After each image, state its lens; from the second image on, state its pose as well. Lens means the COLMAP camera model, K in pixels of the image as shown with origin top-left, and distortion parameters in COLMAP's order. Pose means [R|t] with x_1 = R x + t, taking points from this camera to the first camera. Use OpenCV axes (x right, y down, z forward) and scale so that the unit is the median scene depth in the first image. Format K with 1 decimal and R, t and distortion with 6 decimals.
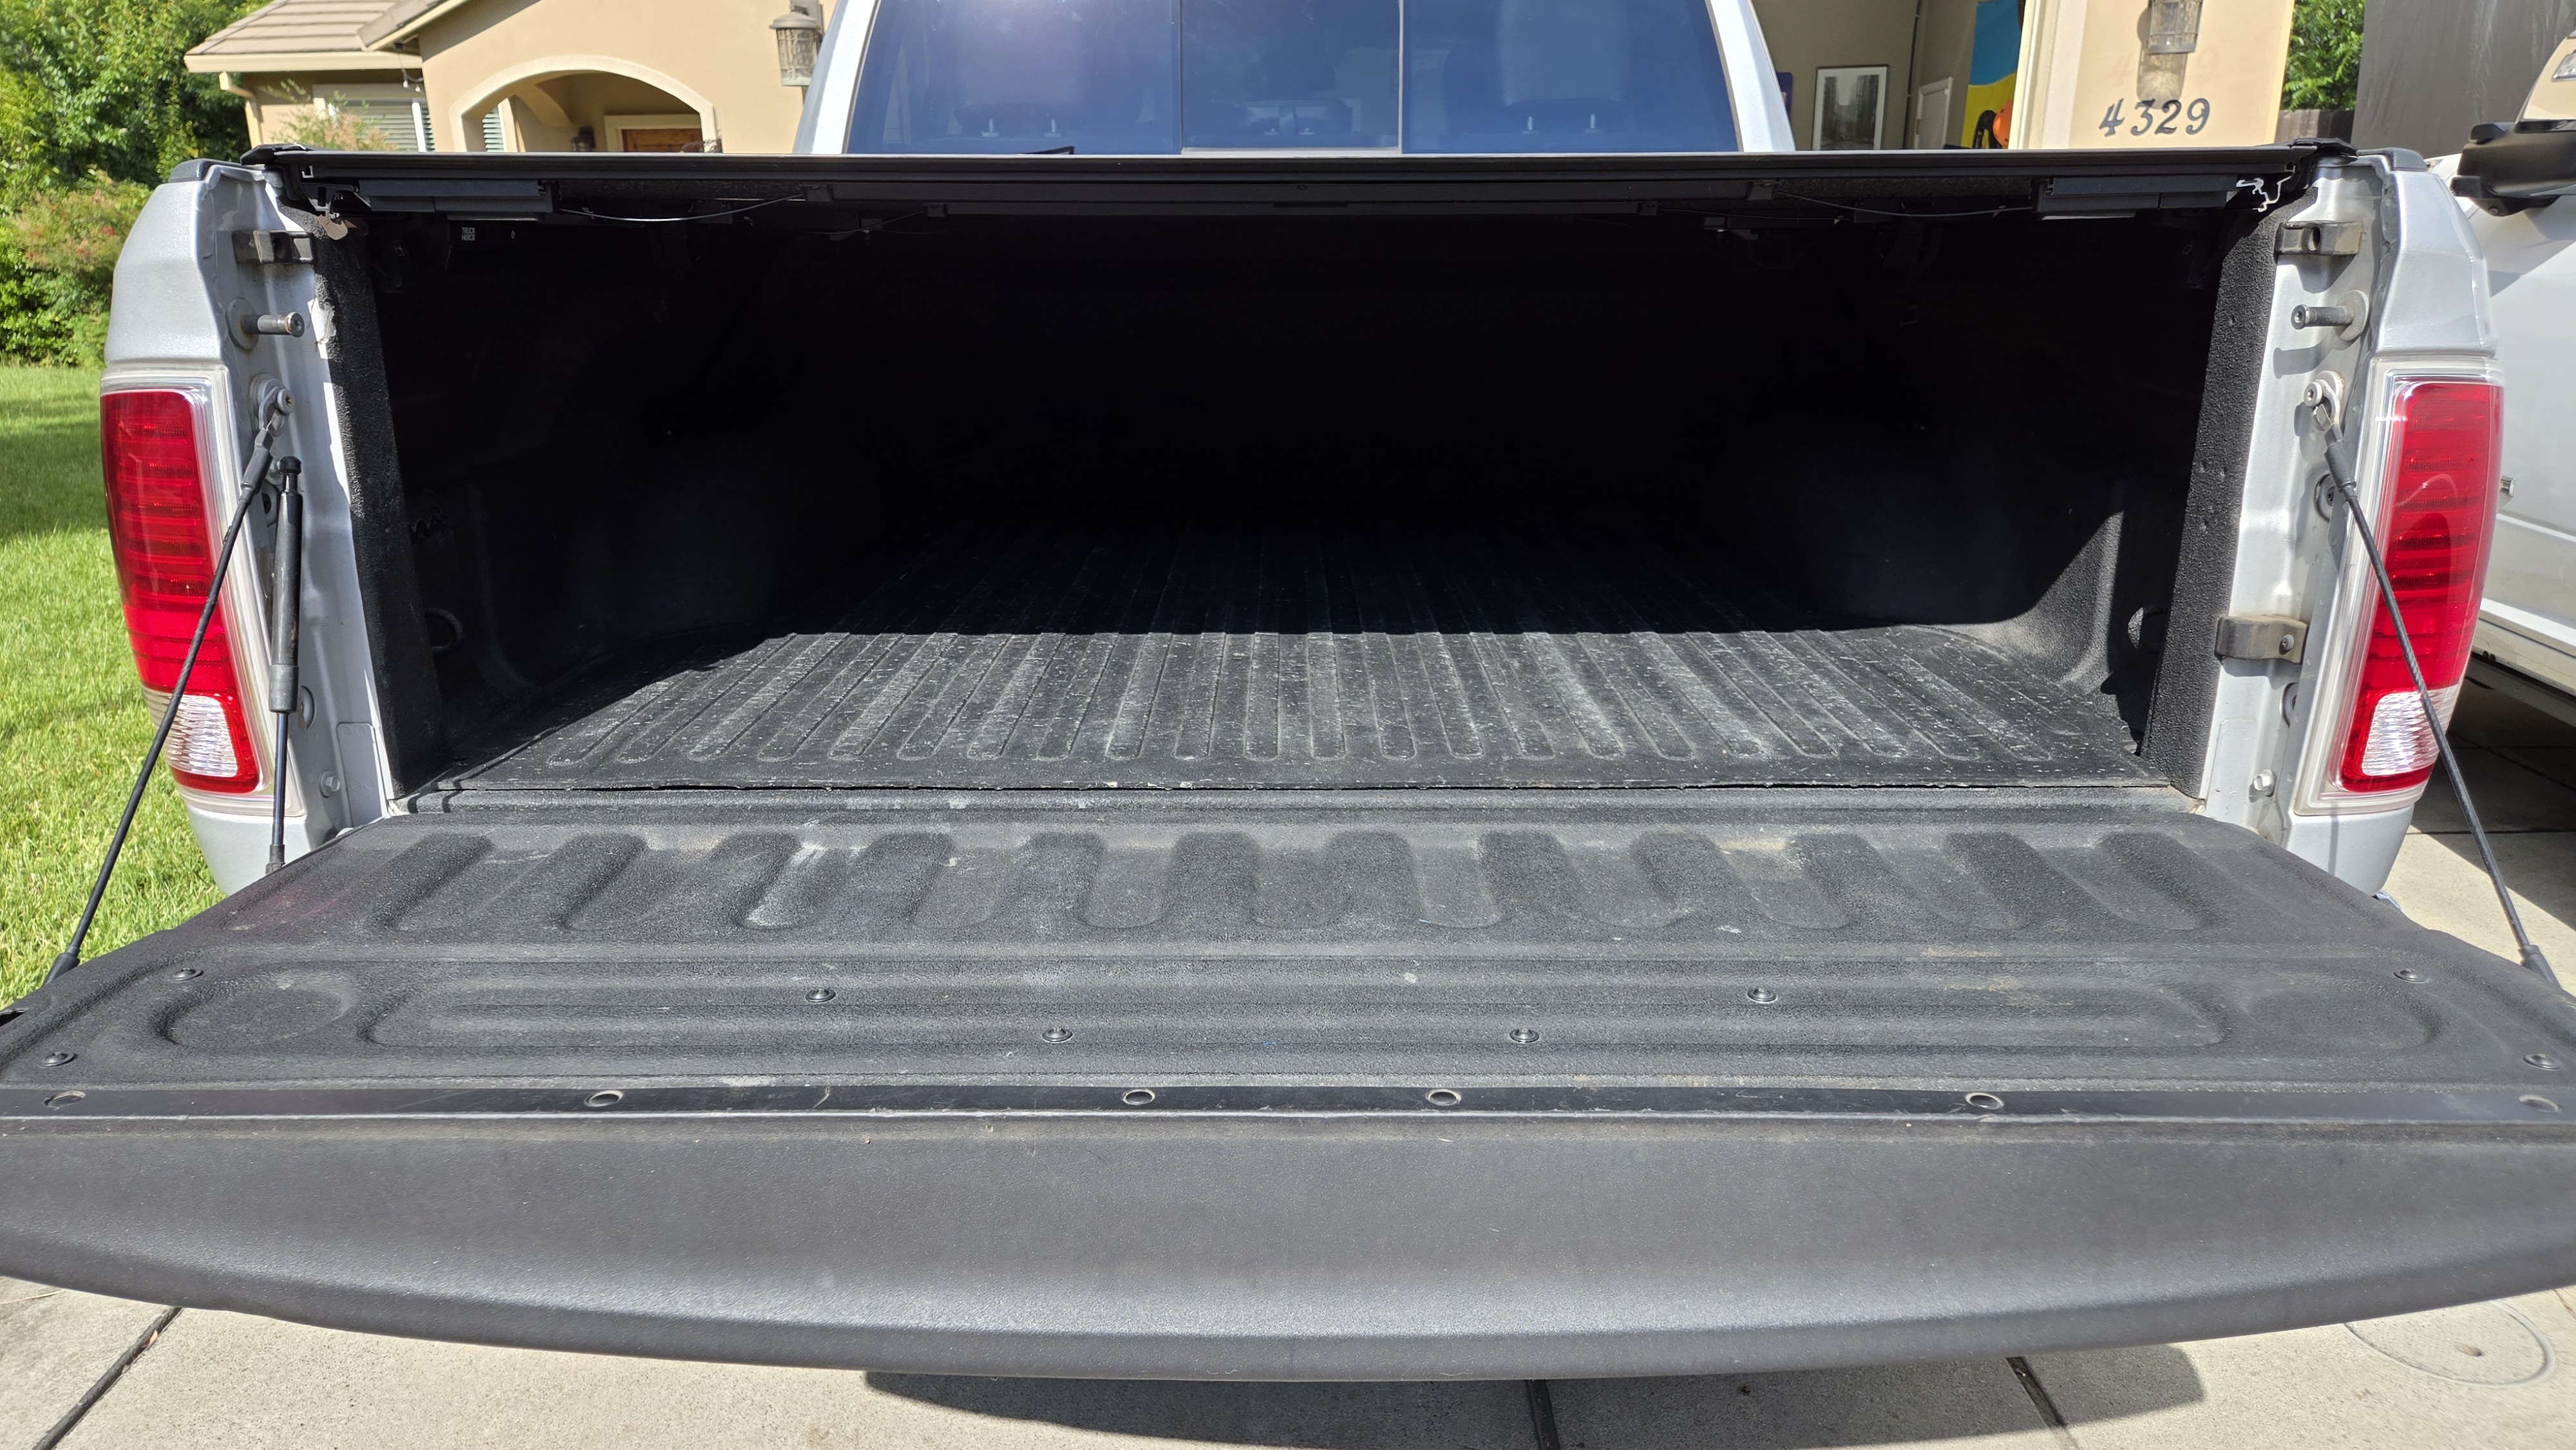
lens RADIAL K [[1673.5, 0, 1288.0], [0, 1673.5, 725.0], [0, 0, 1]] dist [0.001005, -0.000182]
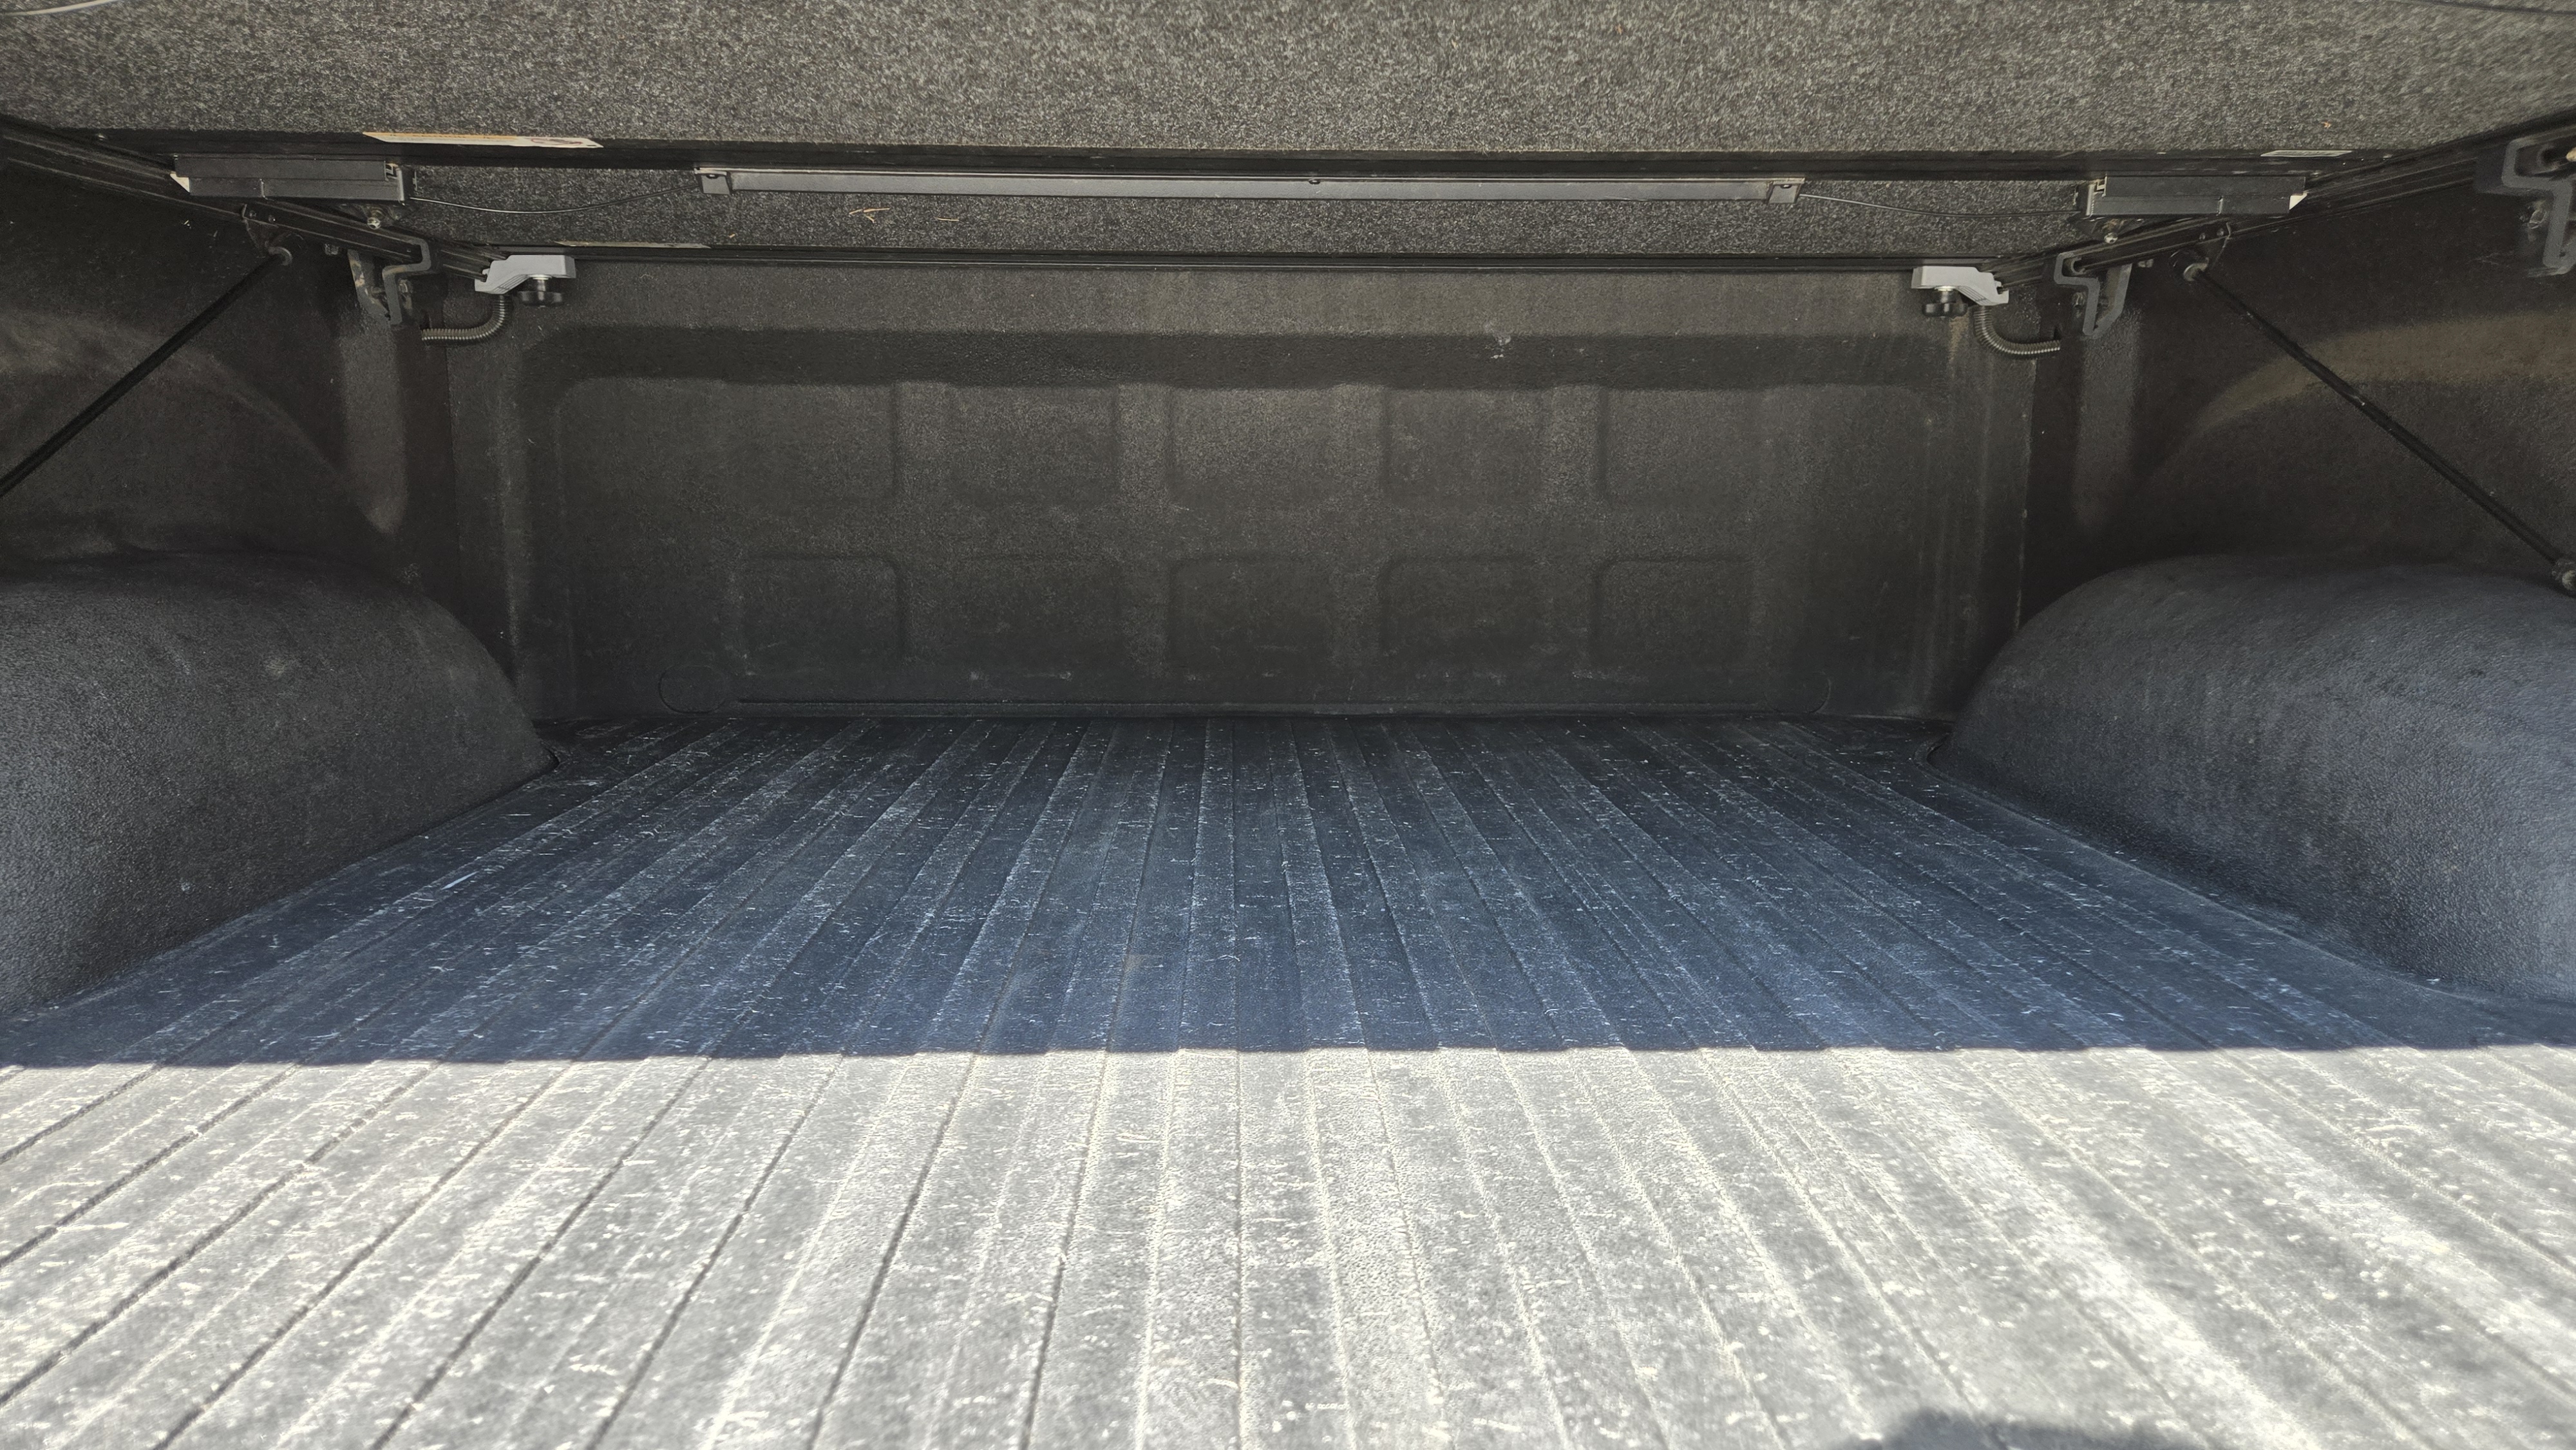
lens RADIAL K [[1673.5, 0, 1288.0], [0, 1673.5, 725.0], [0, 0, 1]] dist [0.001005, -0.000182]
pose [[0.999493, -0.000673, 0.031842, -0.006446], [0.004622, 0.992255, -0.124135, -0.092487], [-0.031512, 0.124220, 0.991754, 0.641483]]
